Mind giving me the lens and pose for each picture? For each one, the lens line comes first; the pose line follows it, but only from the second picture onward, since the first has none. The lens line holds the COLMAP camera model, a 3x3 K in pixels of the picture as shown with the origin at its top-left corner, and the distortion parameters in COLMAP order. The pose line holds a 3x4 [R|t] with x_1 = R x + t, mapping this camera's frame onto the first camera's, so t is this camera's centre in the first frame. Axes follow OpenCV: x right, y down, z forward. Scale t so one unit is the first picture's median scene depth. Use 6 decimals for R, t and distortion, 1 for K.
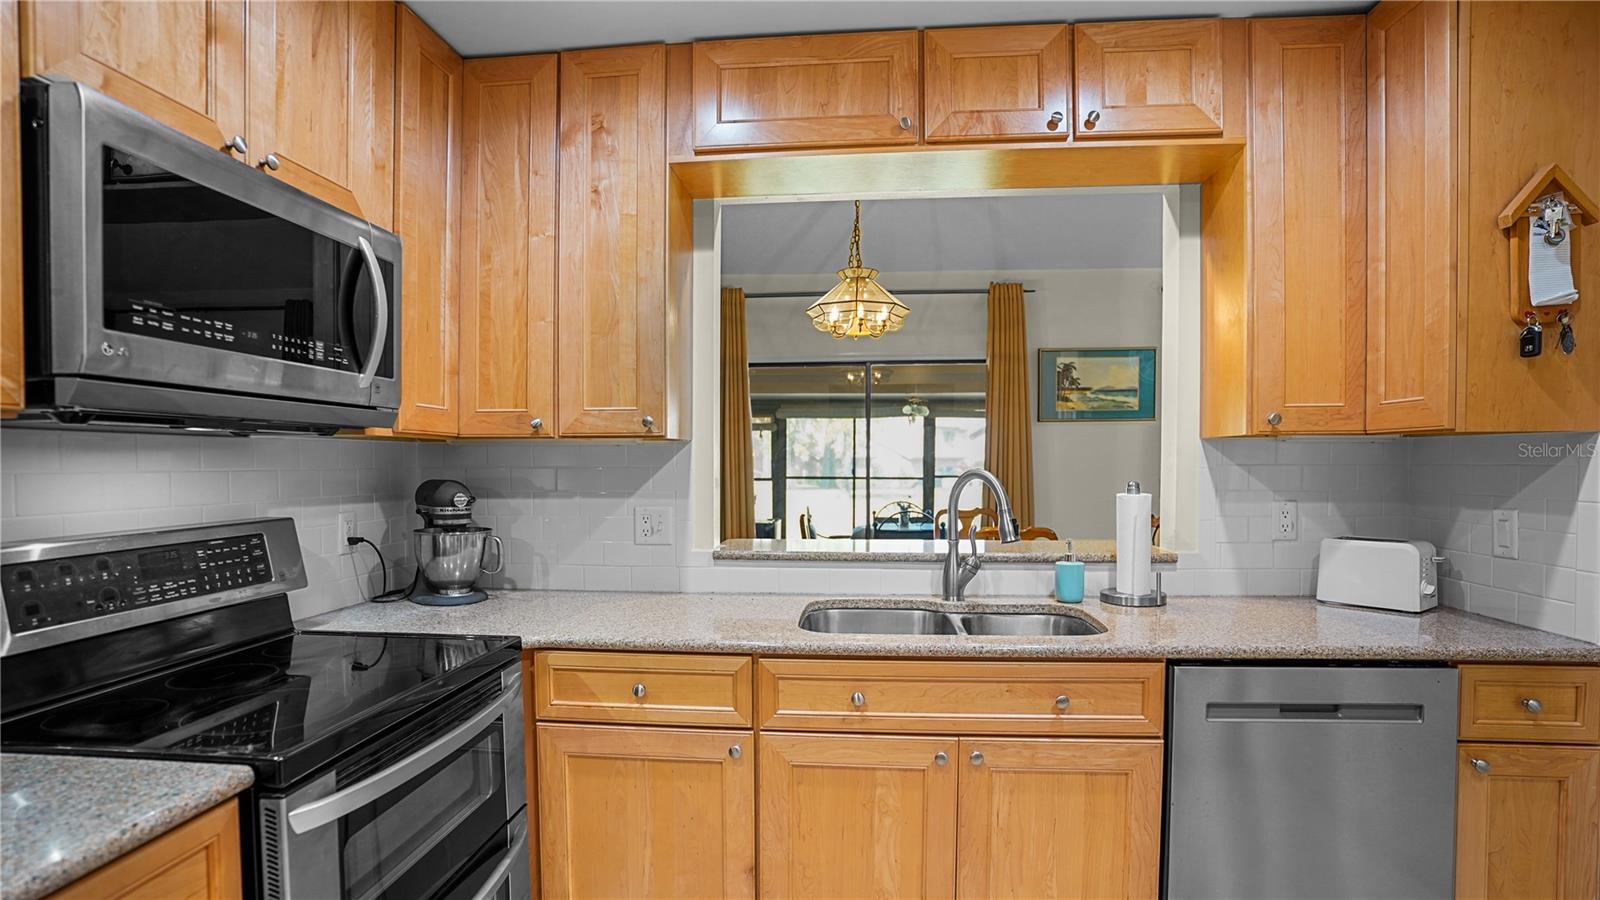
lens RADIAL K [[805.7, 0, 791.6], [0, 805.7, 483.4], [0, 0, 1]] dist [-0.077917, 0.036991]
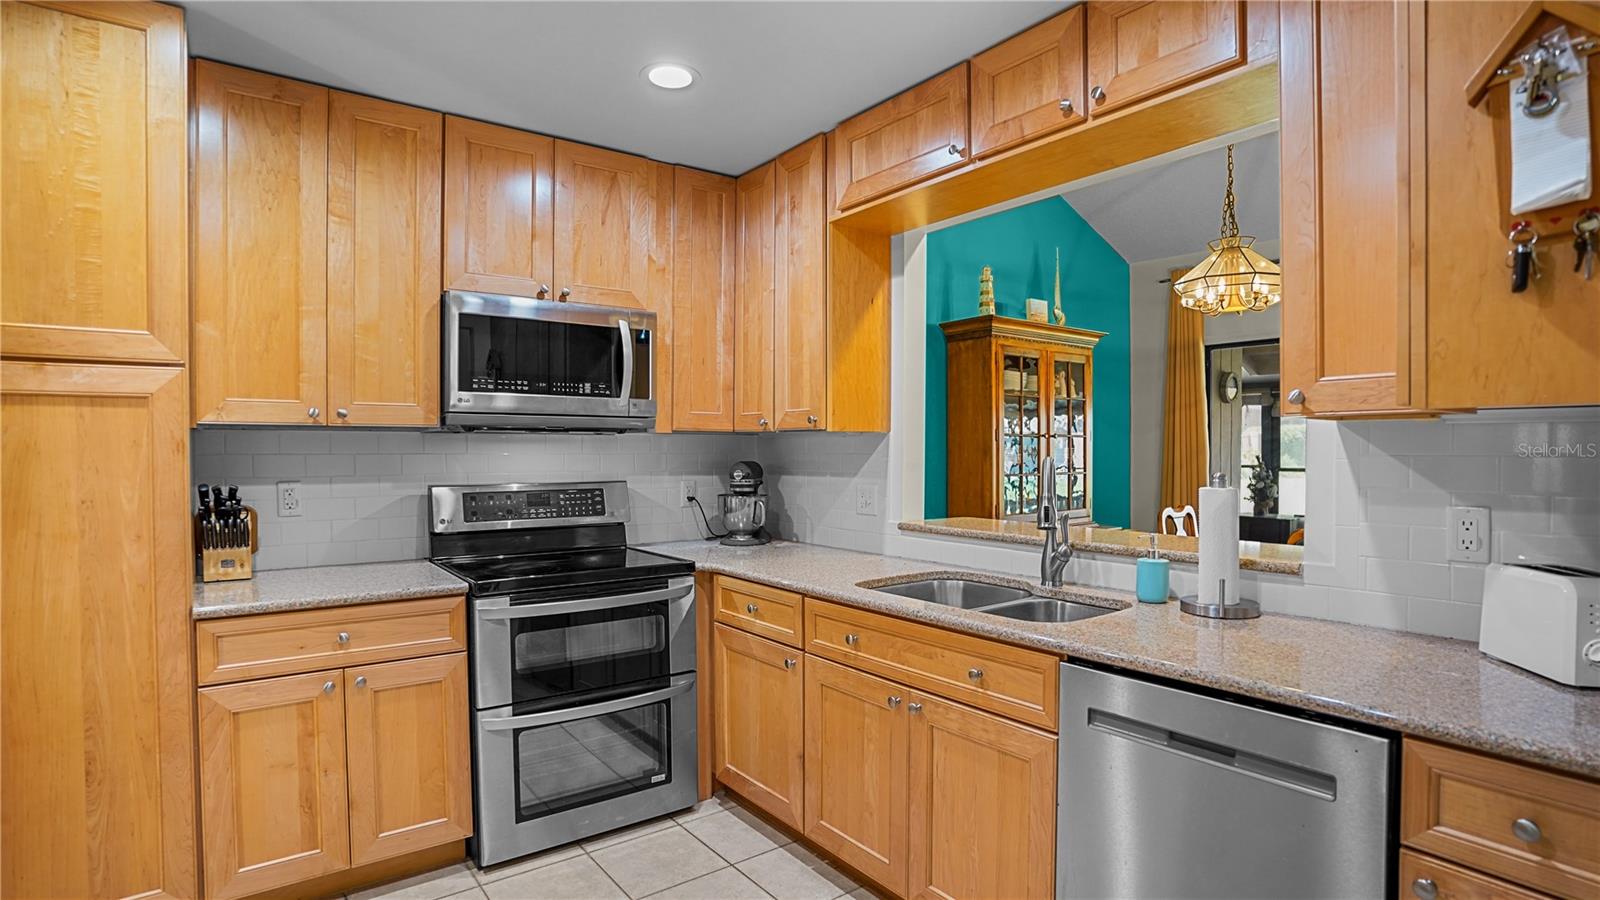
lens RADIAL K [[799.7, 0, 792.5], [0, 799.7, 459.2], [0, 0, 1]] dist [-0.077417, 0.038841]
pose [[0.667285, 0.011431, -0.744715, 0.805155], [-0.022284, 0.999741, -0.004622, -0.003513], [0.744469, 0.019679, 0.667367, 0.085604]]
